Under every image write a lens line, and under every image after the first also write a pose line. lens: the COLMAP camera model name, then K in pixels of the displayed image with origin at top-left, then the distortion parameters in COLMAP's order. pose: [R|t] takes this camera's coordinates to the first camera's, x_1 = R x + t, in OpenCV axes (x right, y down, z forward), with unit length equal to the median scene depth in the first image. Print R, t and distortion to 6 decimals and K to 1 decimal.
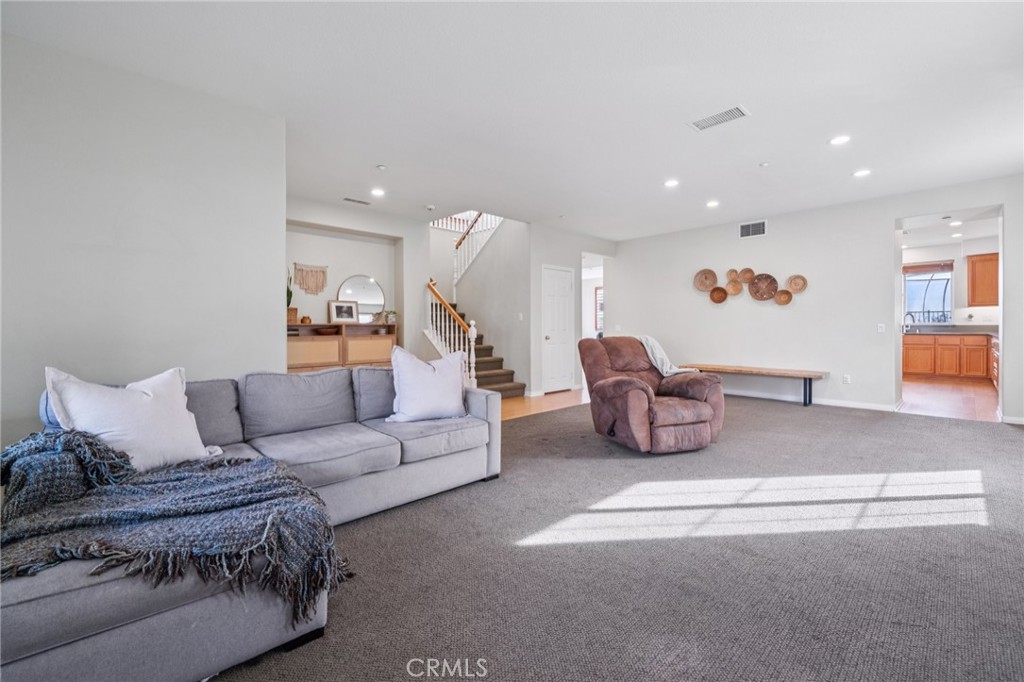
lens RADIAL K [[422.9, 0, 510.5], [0, 422.9, 323.6], [0, 0, 1]] dist [-0.000796, -0.000312]
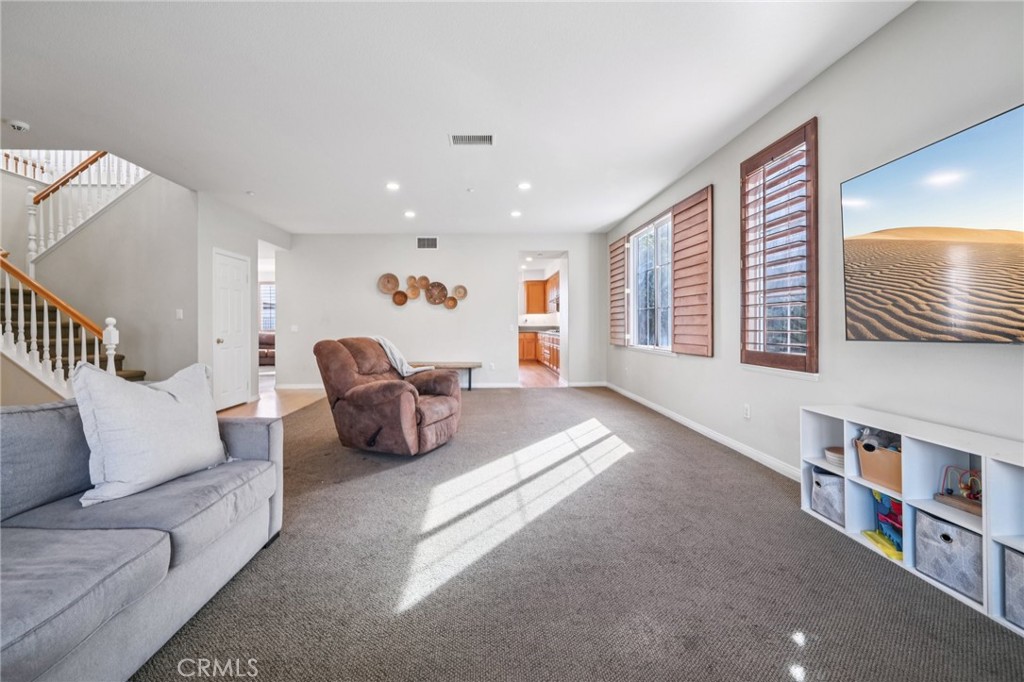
lens RADIAL K [[408.6, 0, 484.8], [0, 408.6, 325.8], [0, 0, 1]] dist [0.001550, -0.003825]
pose [[0.689258, 0.001953, 0.724513, -0.229918], [-0.004312, 0.999990, 0.001406, 0.002699], [-0.724503, -0.004093, 0.689260, 0.208867]]
